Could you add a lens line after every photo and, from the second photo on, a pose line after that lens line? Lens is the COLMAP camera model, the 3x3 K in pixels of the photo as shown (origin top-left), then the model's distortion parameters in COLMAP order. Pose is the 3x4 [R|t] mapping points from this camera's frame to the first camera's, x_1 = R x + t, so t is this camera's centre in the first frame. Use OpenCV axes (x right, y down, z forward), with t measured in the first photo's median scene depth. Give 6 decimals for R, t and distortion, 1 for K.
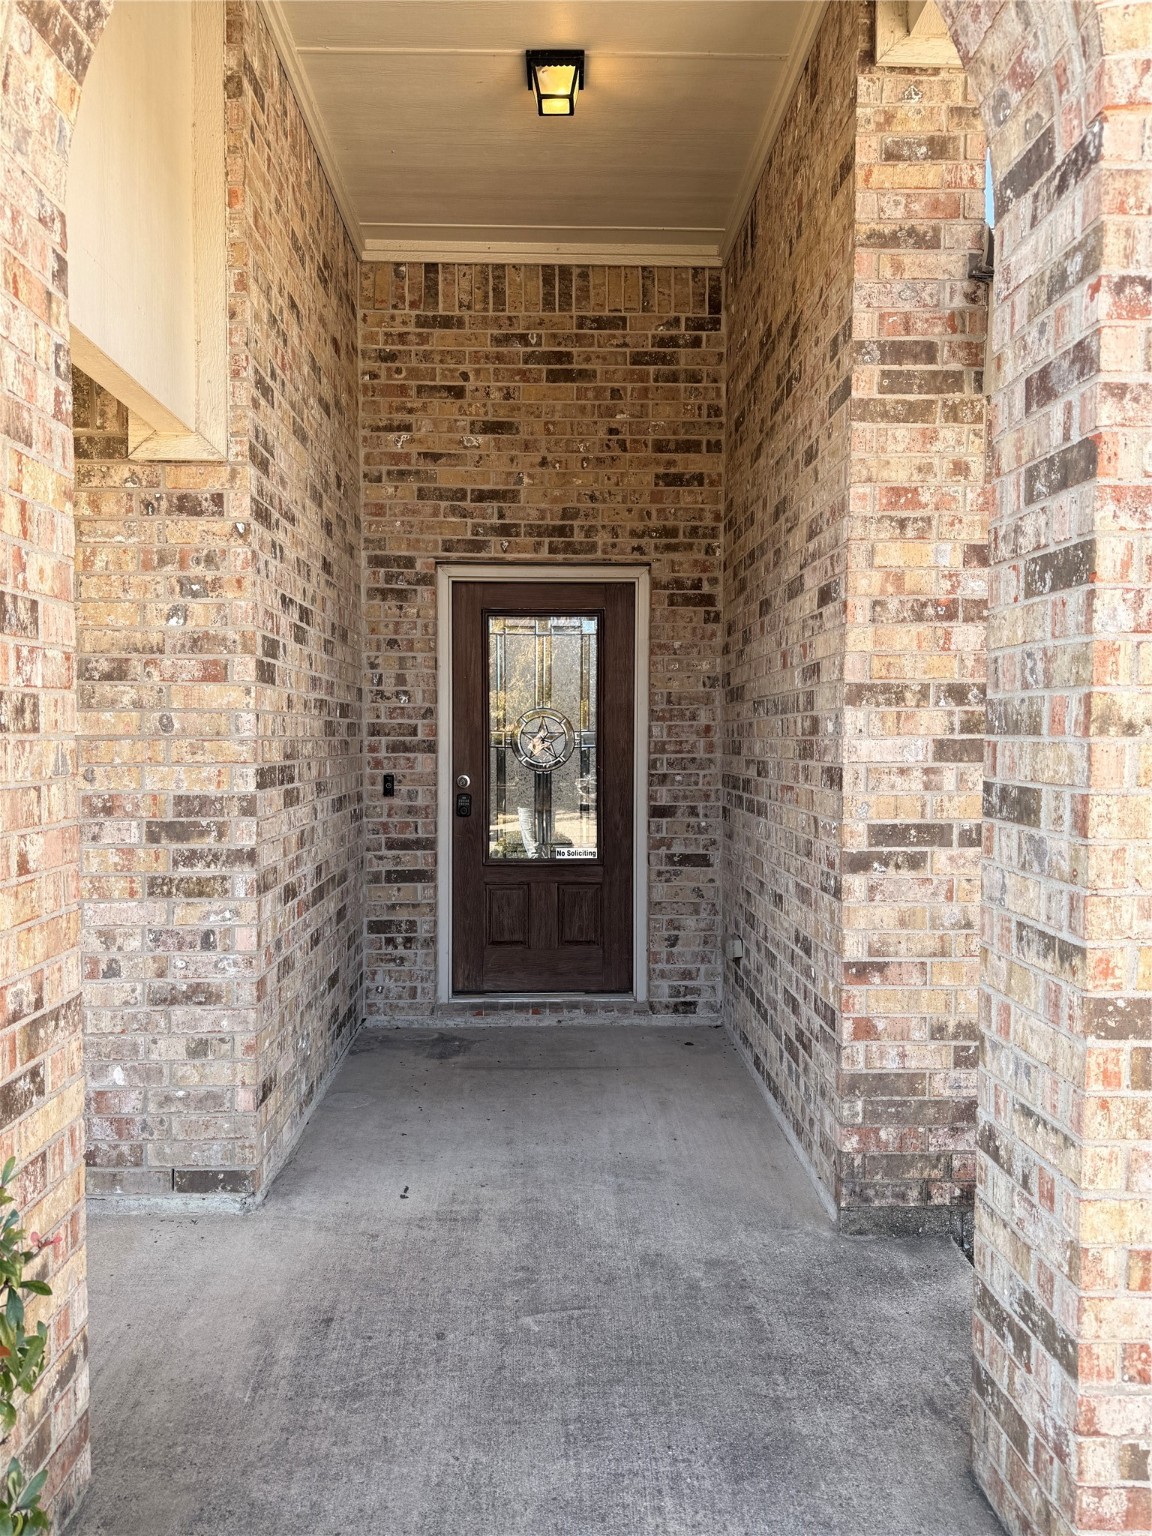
lens RADIAL K [[1089.0, 0, 574.8], [0, 1089.0, 780.3], [0, 0, 1]] dist [0.056932, -0.010243]
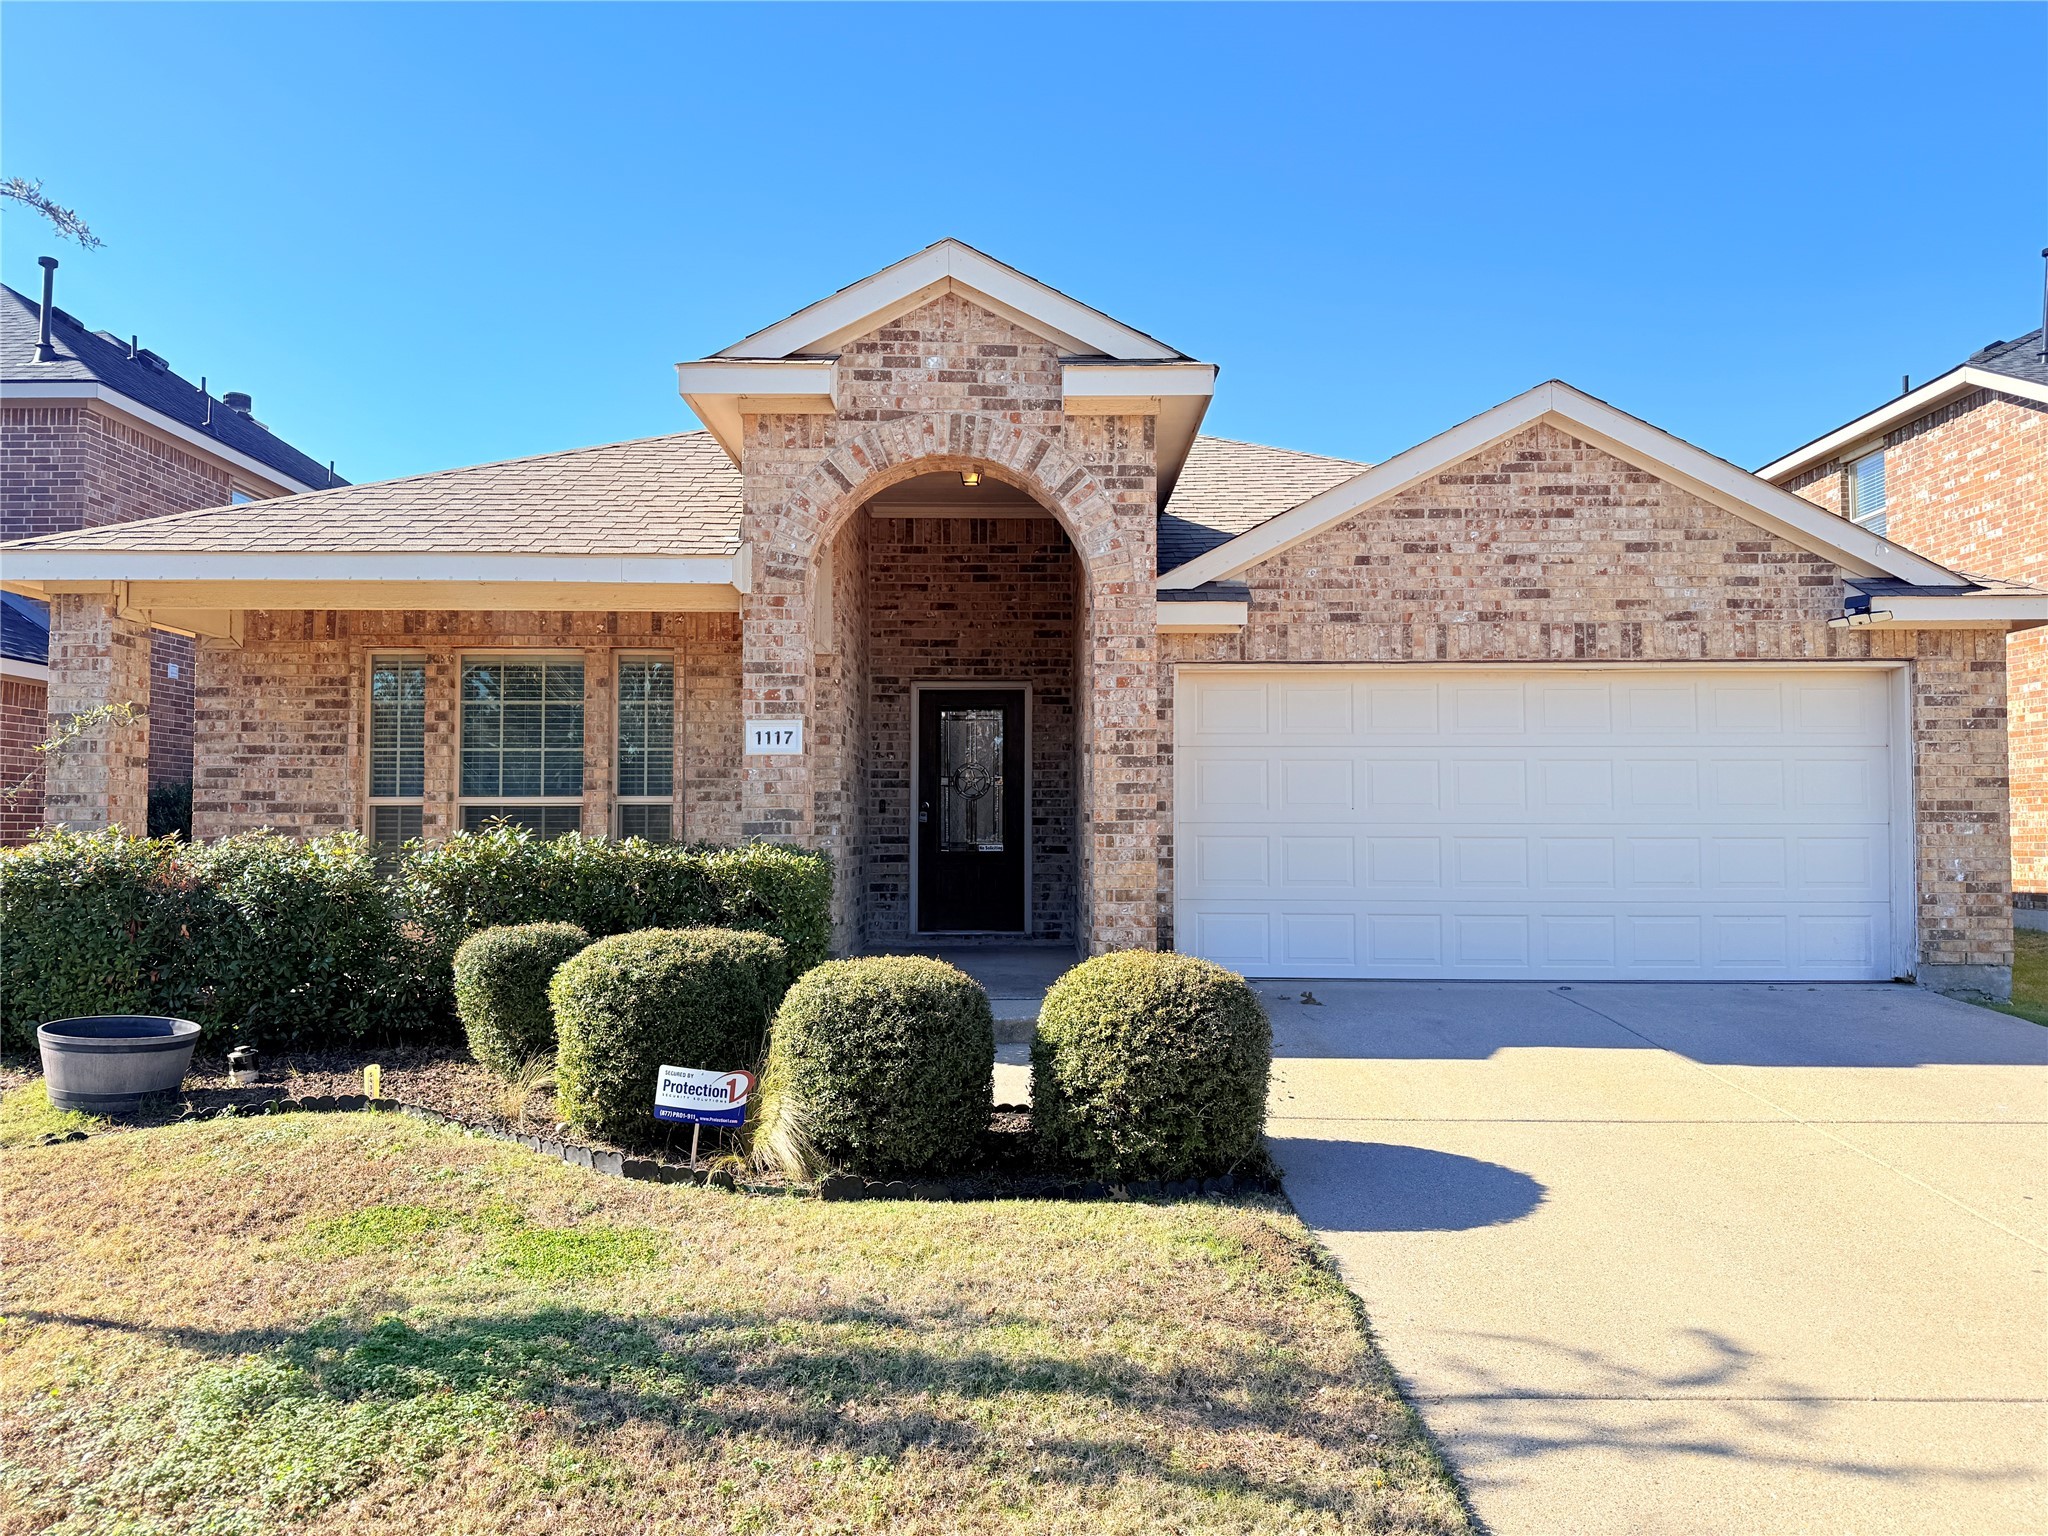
lens RADIAL K [[1452.0, 0, 1027.1], [0, 1452.0, 763.5], [0, 0, 1]] dist [0.056932, -0.010243]
pose [[0.999741, -0.003099, -0.022558, 0.114742], [0.001066, 0.995977, -0.089608, 0.146239], [0.022745, 0.089561, 0.995722, -1.329656]]
